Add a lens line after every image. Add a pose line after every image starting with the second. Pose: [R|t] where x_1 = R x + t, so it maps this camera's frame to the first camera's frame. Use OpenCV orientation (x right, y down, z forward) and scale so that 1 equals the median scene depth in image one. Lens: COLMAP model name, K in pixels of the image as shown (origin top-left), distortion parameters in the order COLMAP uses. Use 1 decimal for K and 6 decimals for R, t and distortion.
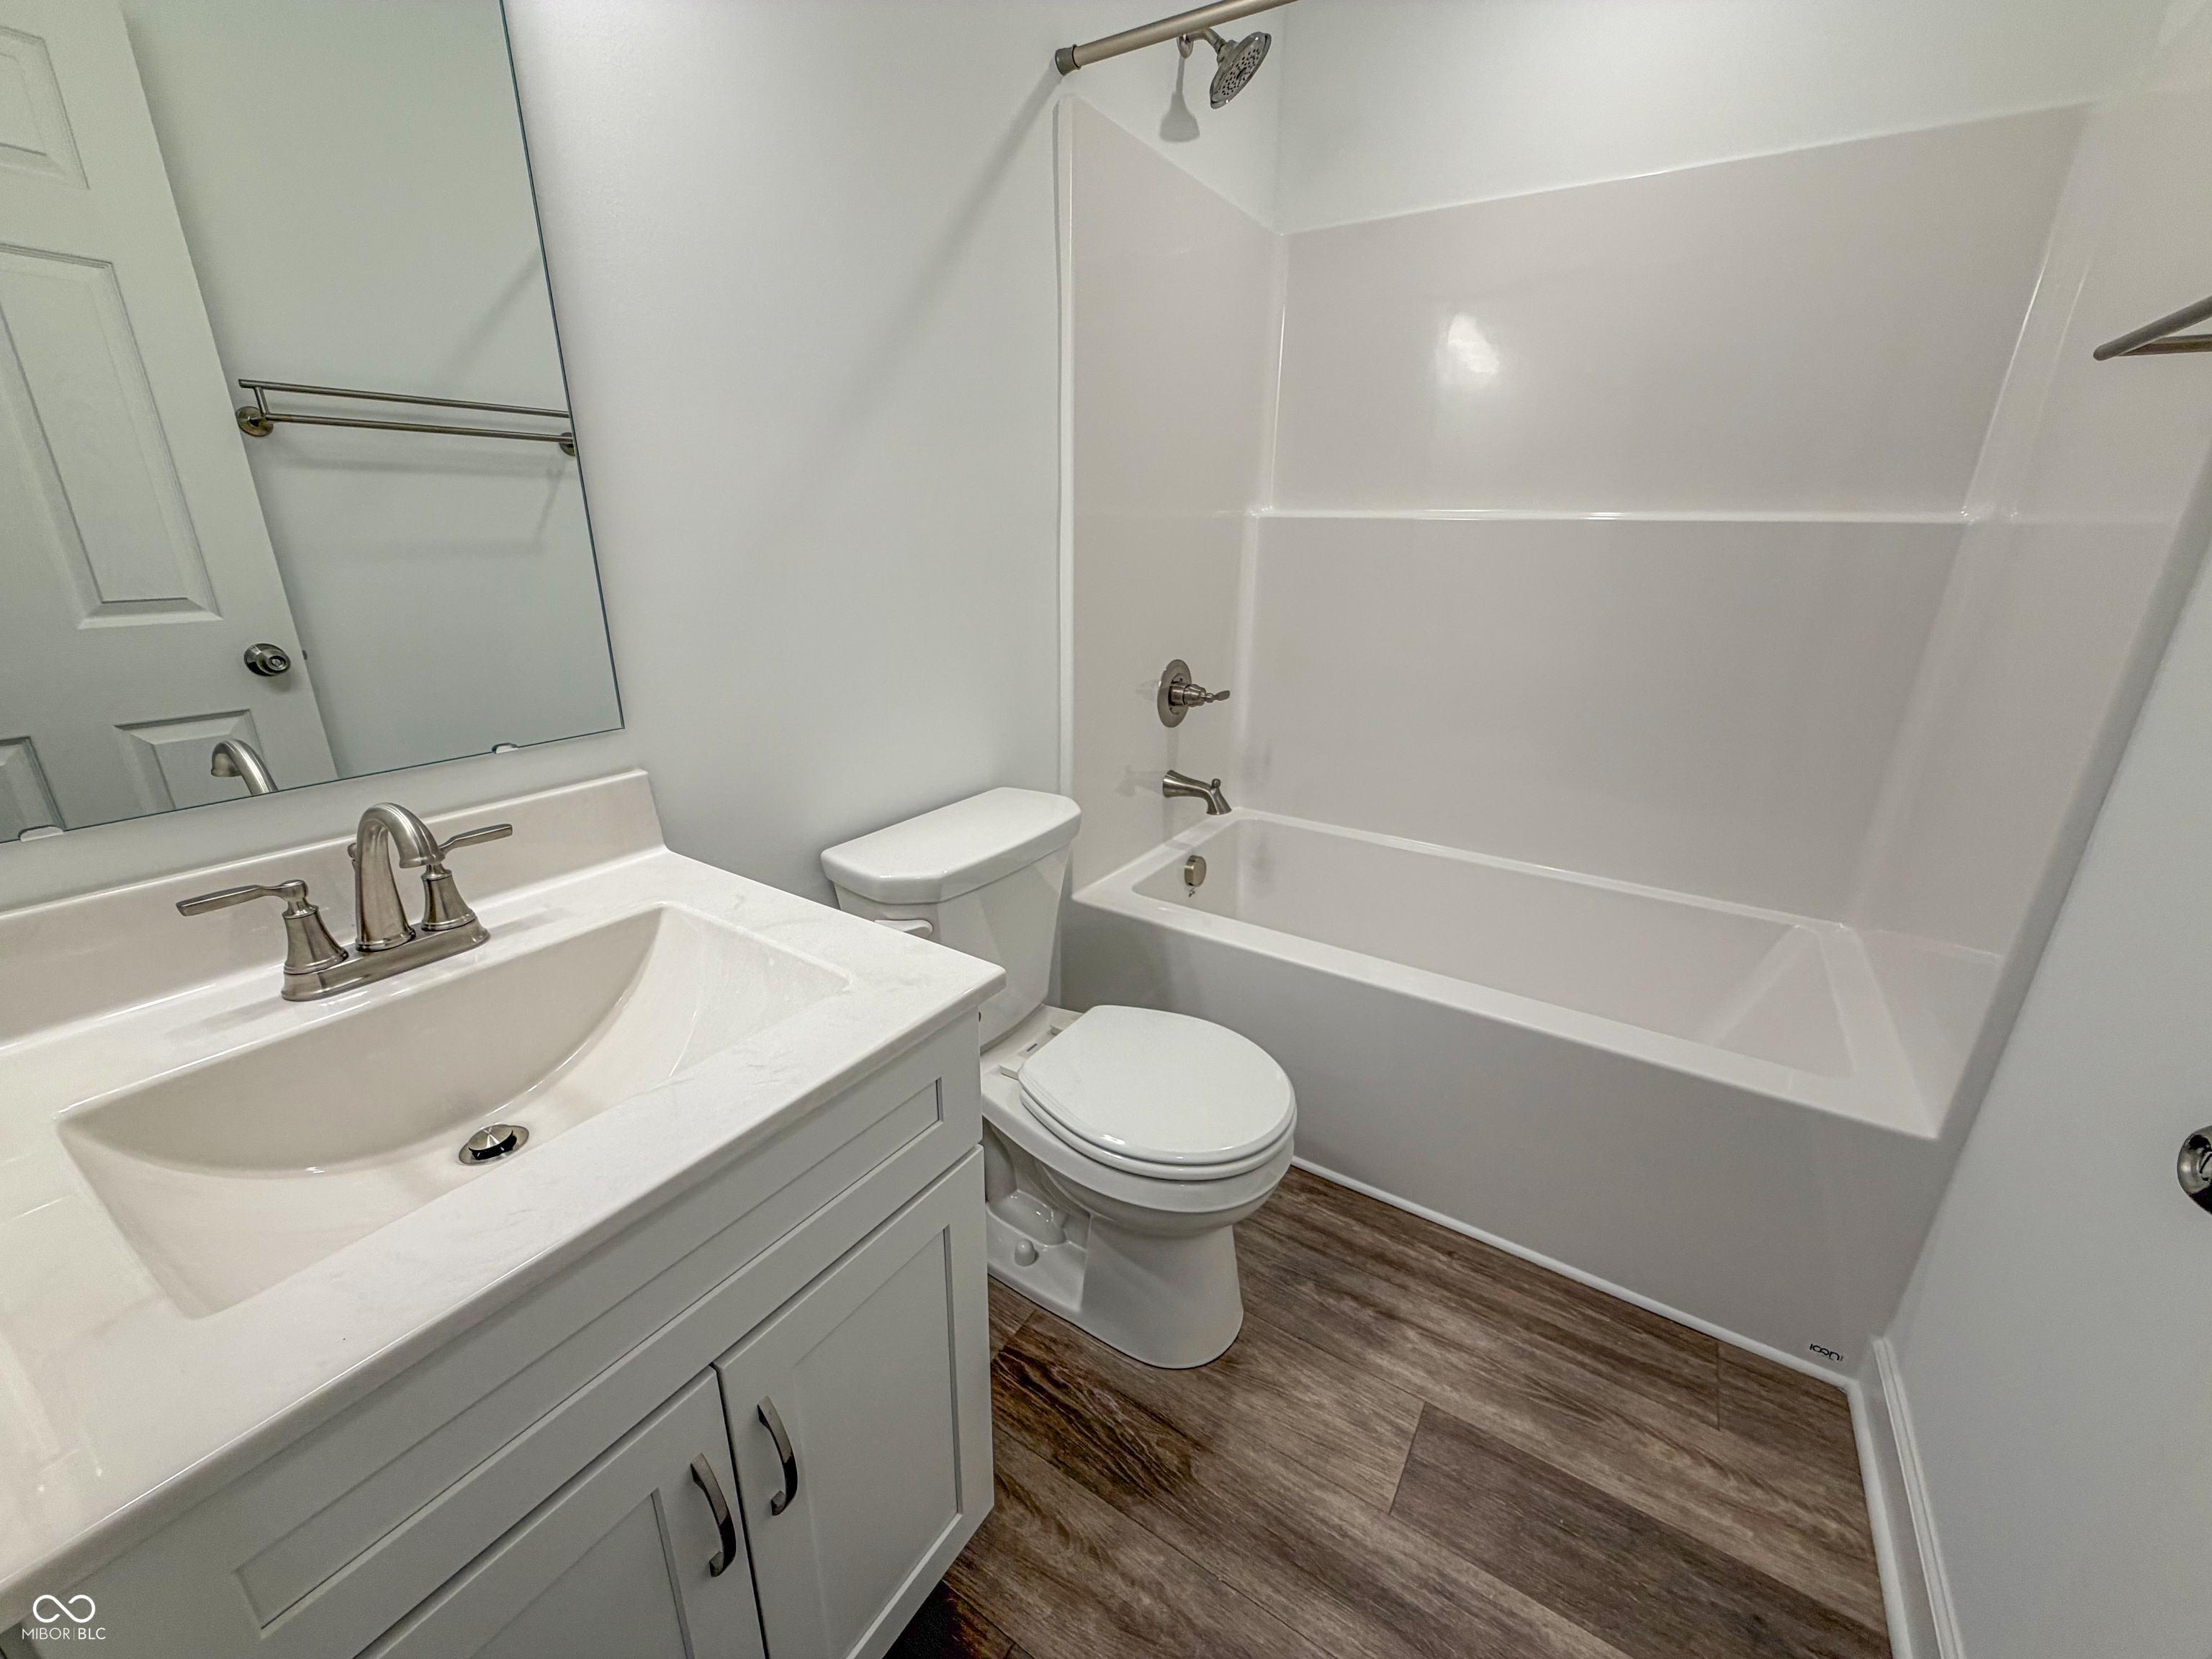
lens RADIAL K [[881.8, 0, 1101.1], [0, 881.8, 832.2], [0, 0, 1]] dist [-0.001246, -0.000049]
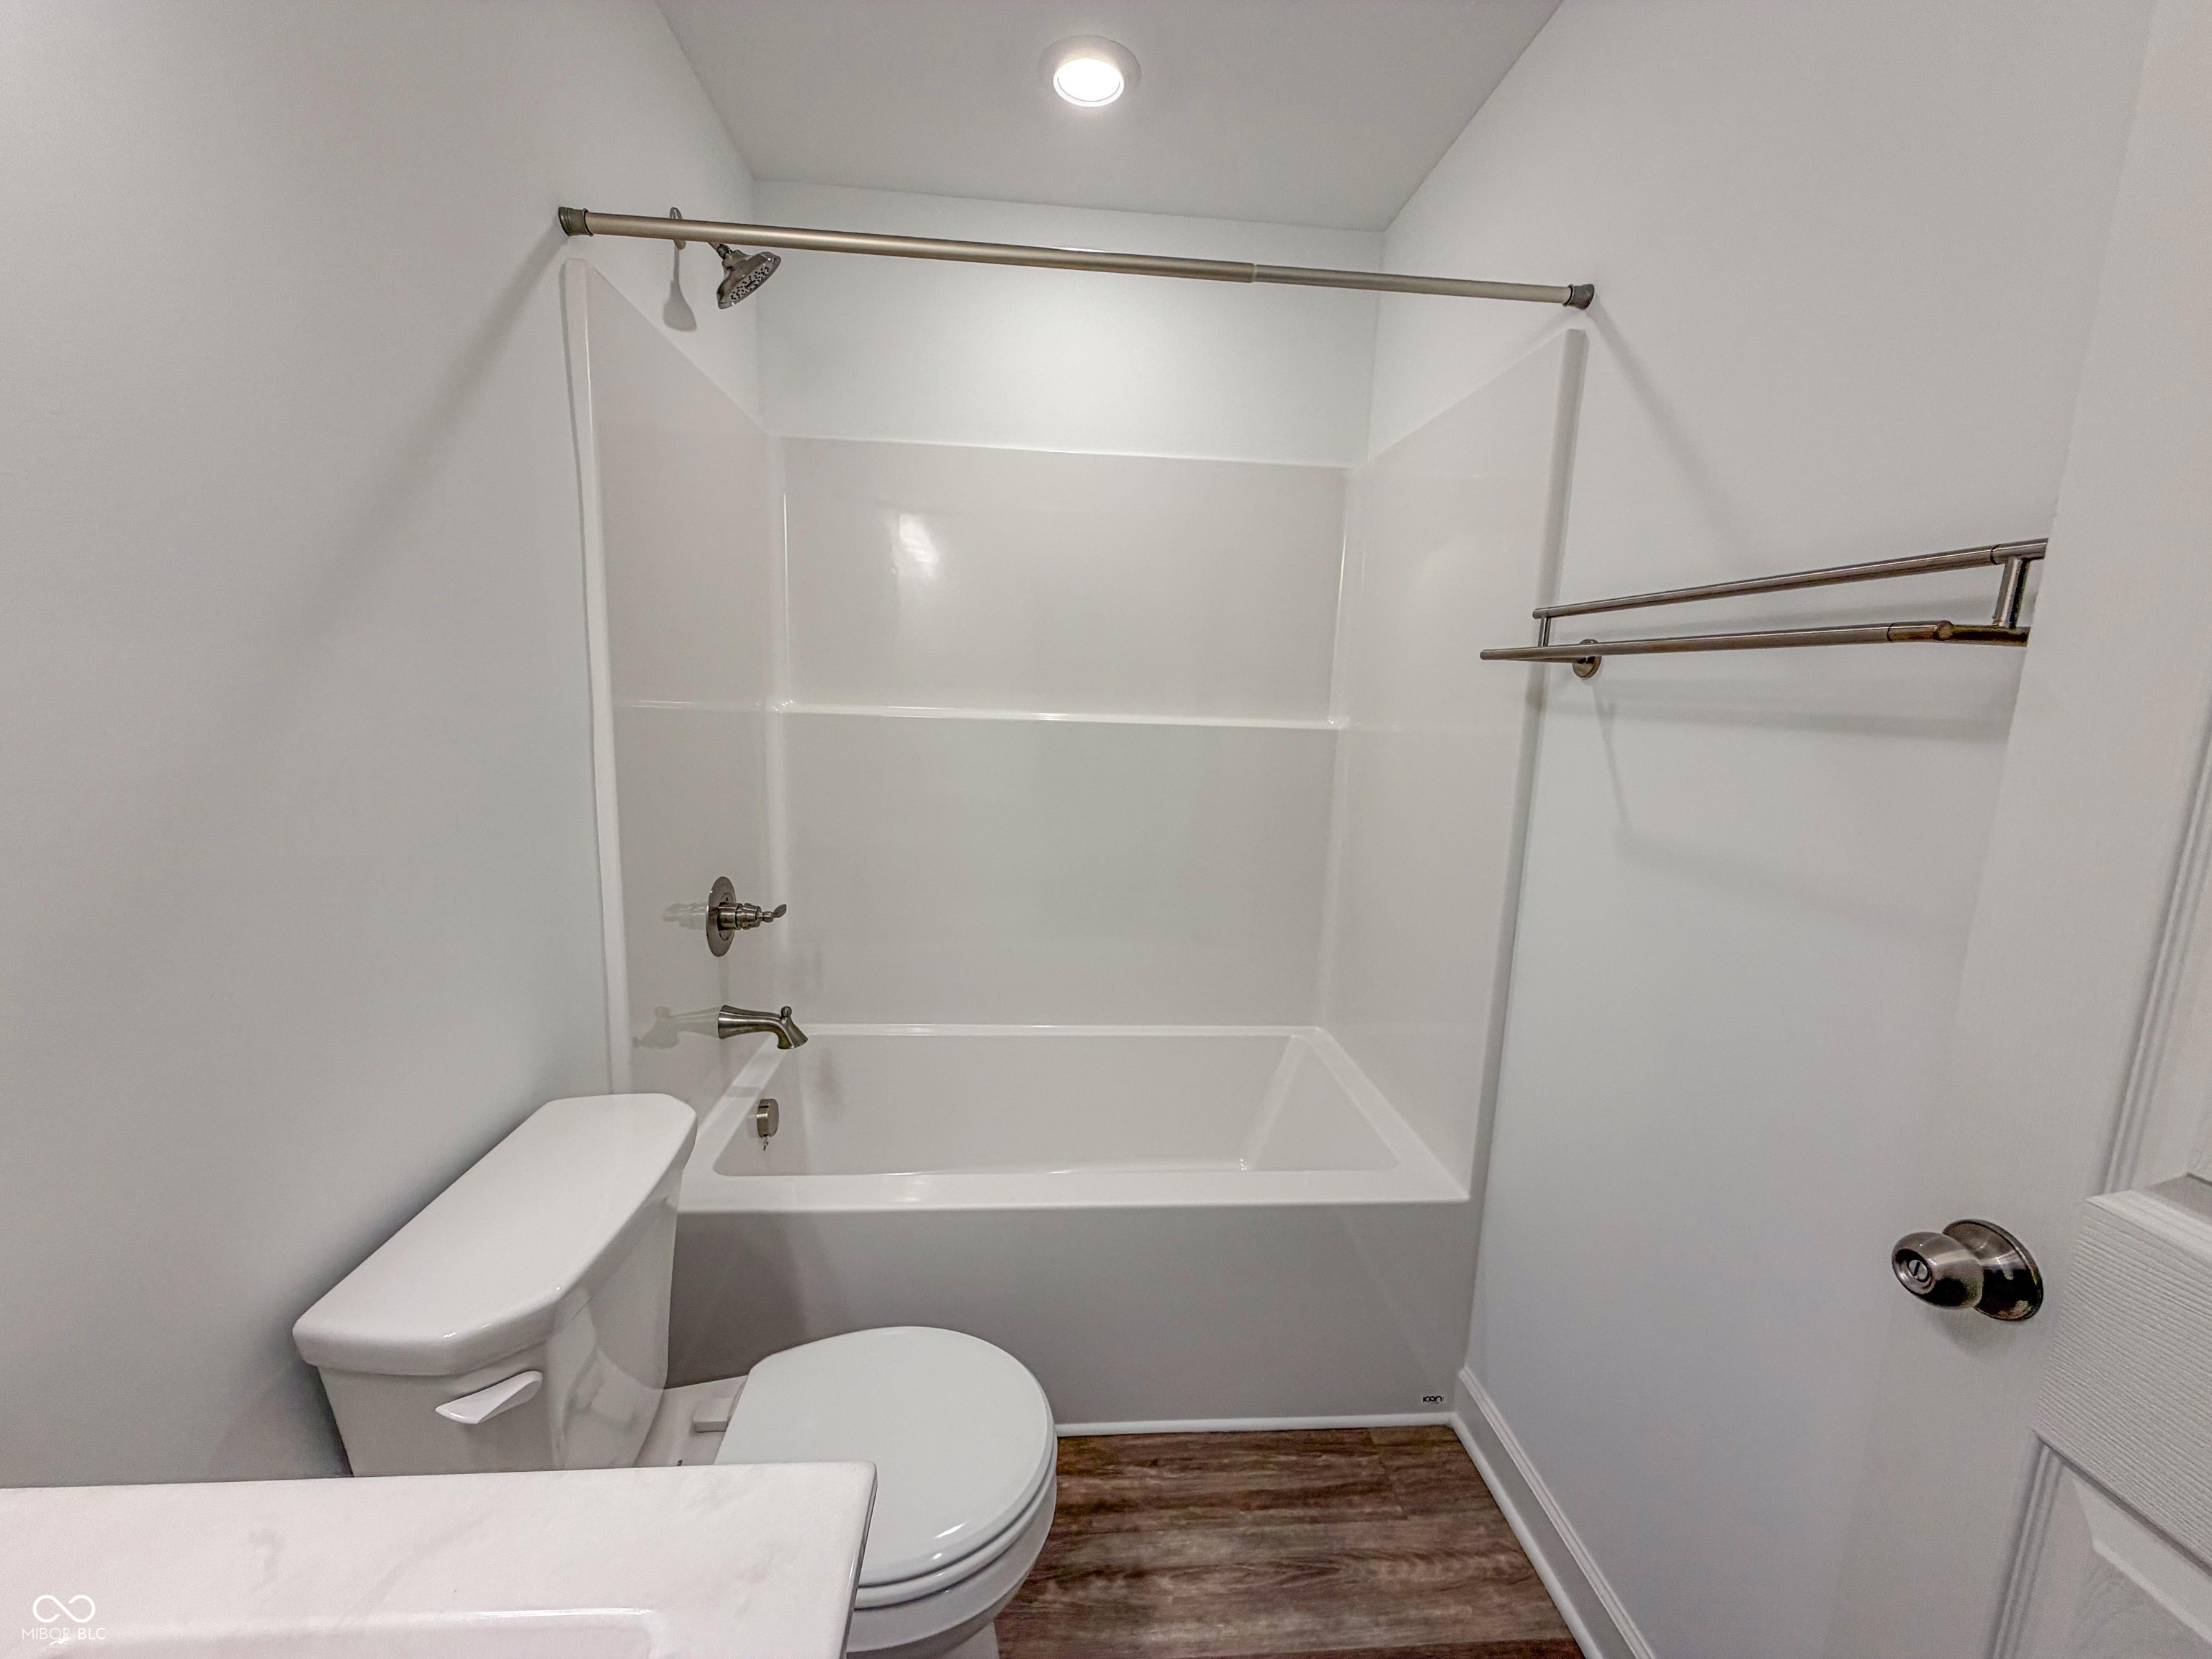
lens RADIAL K [[881.8, 0, 1100.4], [0, 881.8, 832.0], [0, 0, 1]] dist [-0.001246, -0.000049]
pose [[0.793551, -0.085235, 0.602504, -0.189187], [0.178947, 0.979047, -0.097186, -0.127565], [-0.581597, 0.184938, 0.792176, 0.141142]]
